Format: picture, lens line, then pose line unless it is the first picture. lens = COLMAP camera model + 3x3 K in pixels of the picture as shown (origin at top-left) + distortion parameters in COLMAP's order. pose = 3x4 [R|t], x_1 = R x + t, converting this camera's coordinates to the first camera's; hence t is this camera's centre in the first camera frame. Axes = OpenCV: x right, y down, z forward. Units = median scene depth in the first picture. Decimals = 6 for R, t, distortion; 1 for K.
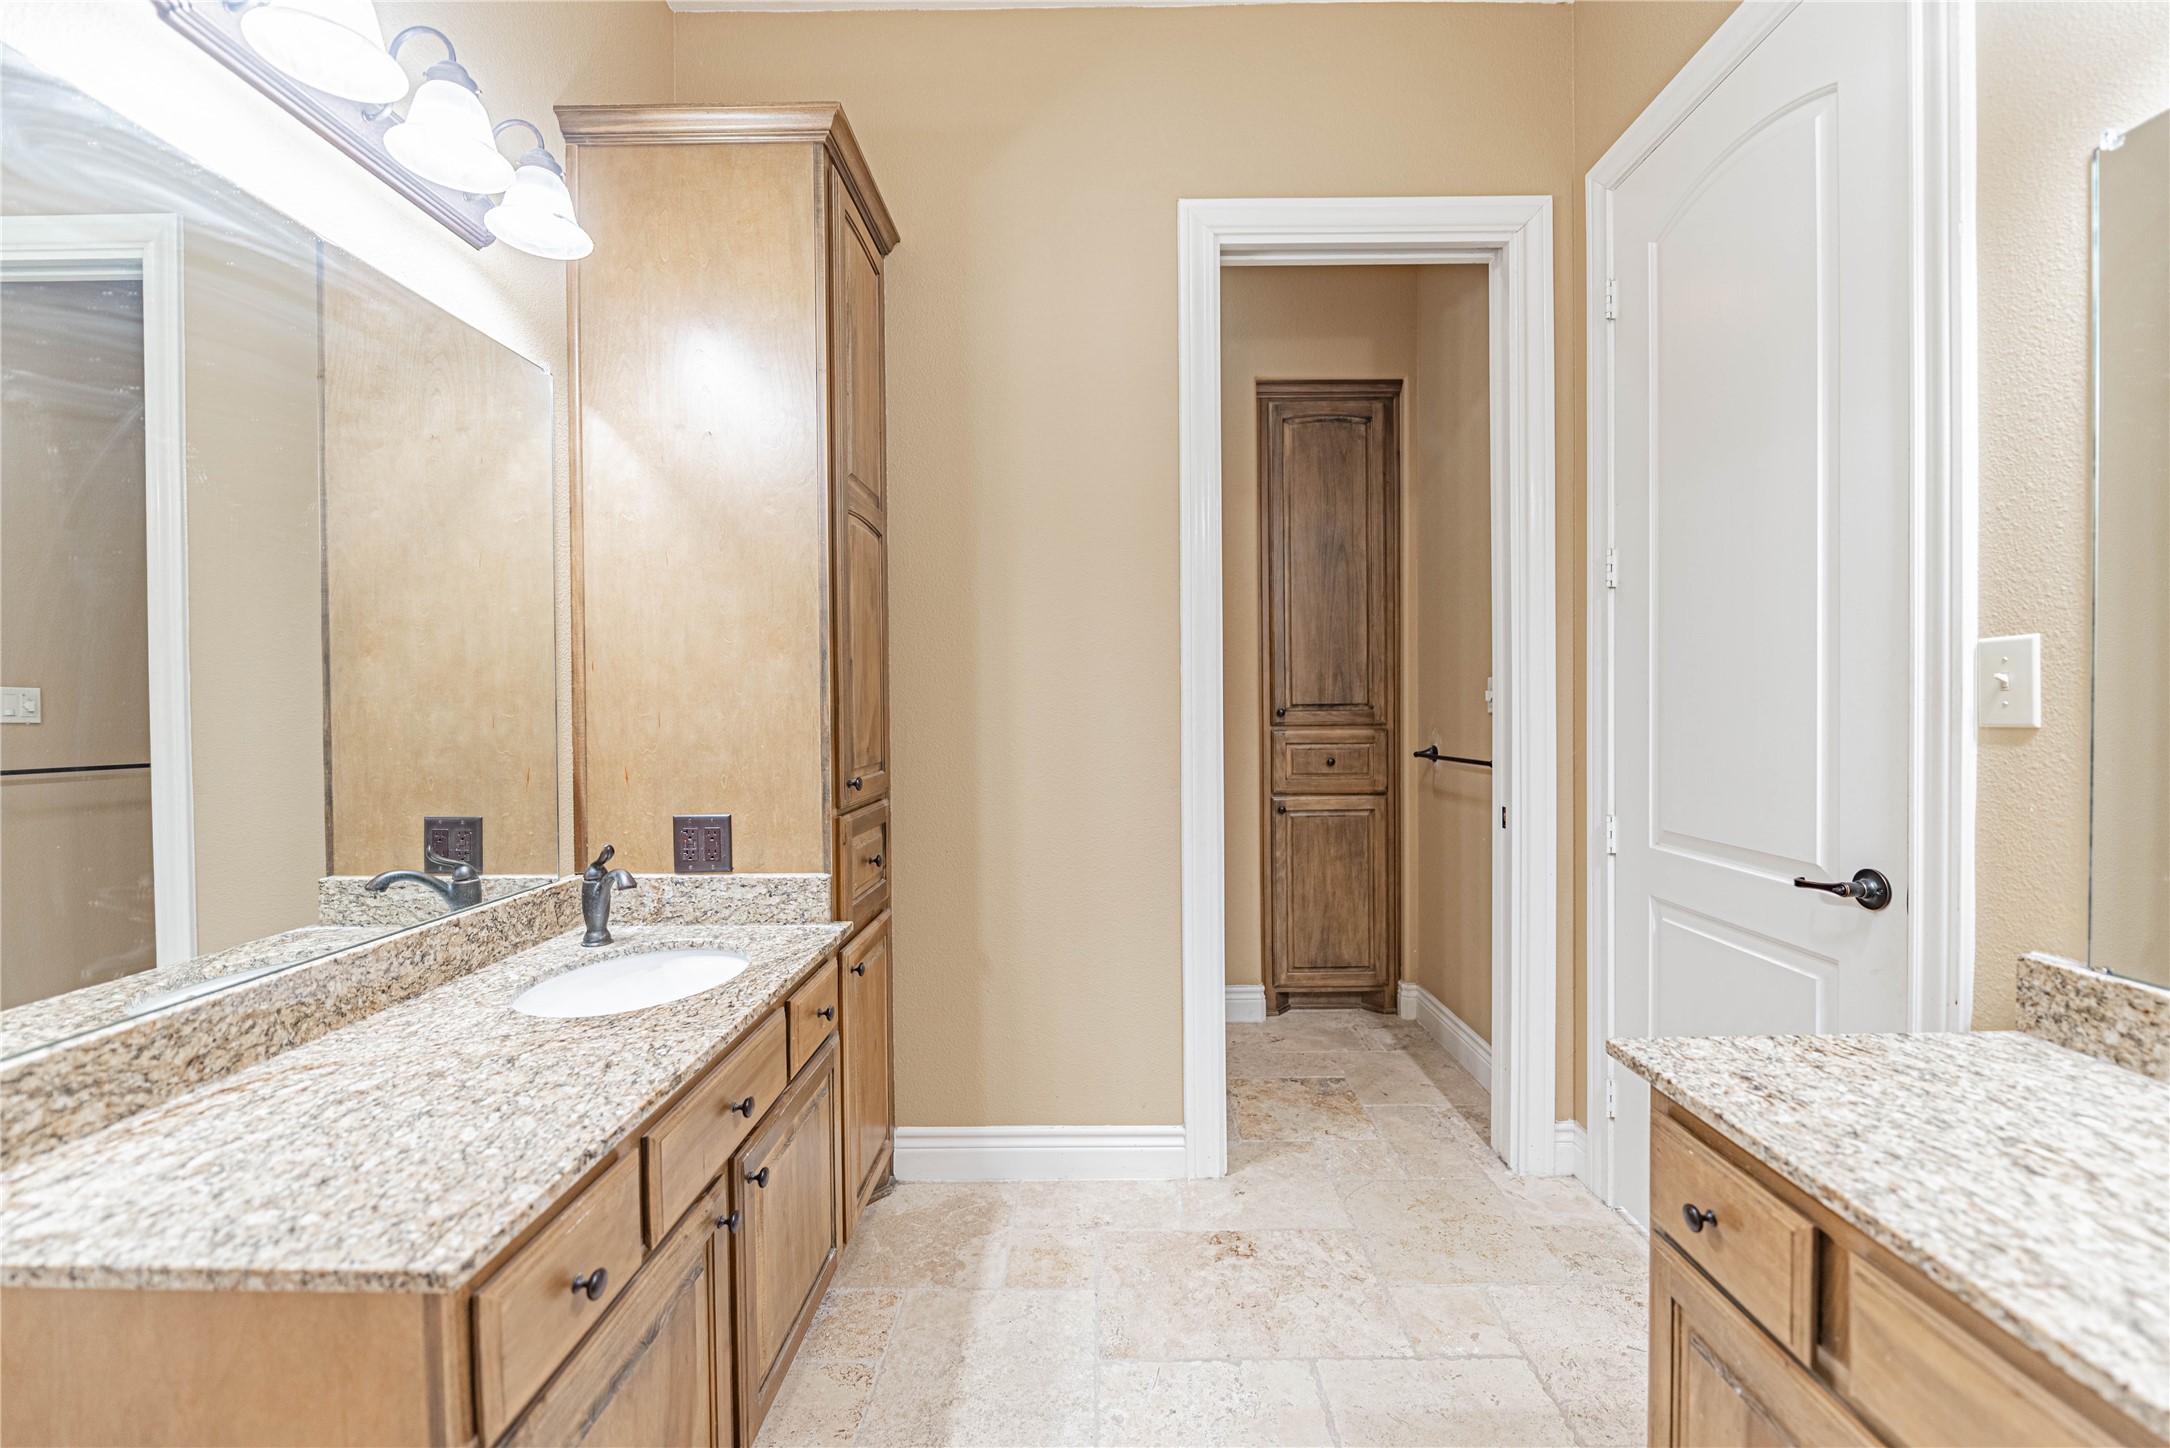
lens RADIAL K [[859.1, 0, 1085.0], [0, 859.1, 724.0], [0, 0, 1]] dist [-0.007911, -0.000201]
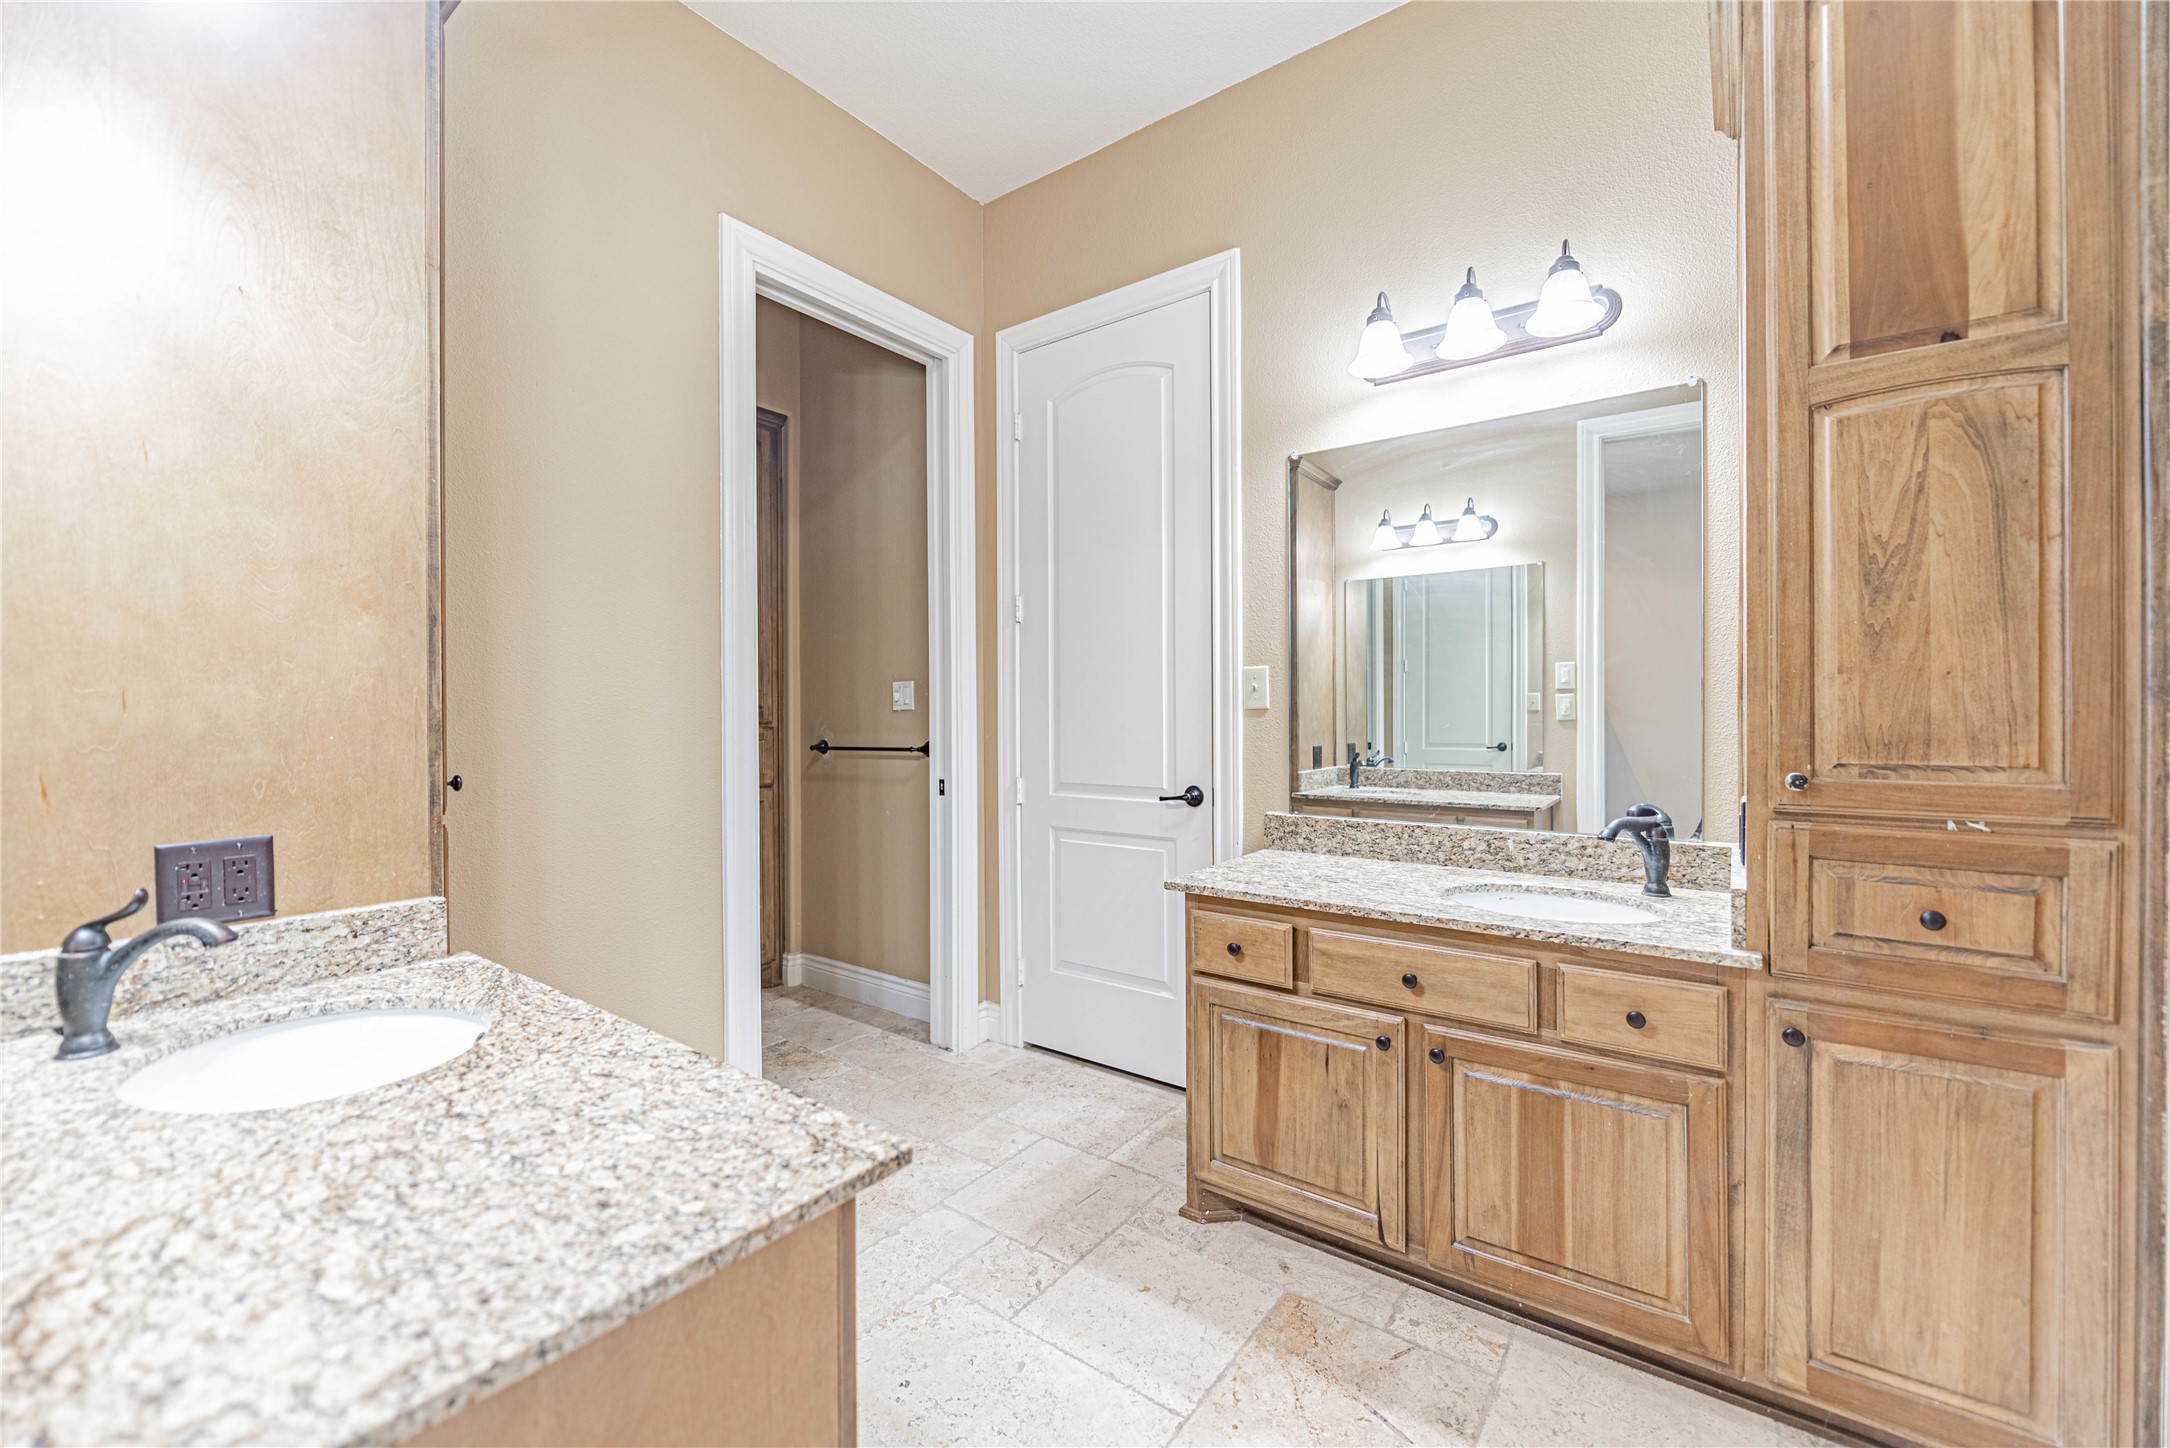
lens RADIAL K [[859.1, 0, 1085.0], [0, 859.1, 724.0], [0, 0, 1]] dist [-0.007911, -0.000201]
pose [[0.593417, -0.005523, 0.804876, -0.760519], [0.017807, 0.999822, -0.006269, 0.039992], [-0.804698, 0.018053, 0.593410, 0.054512]]
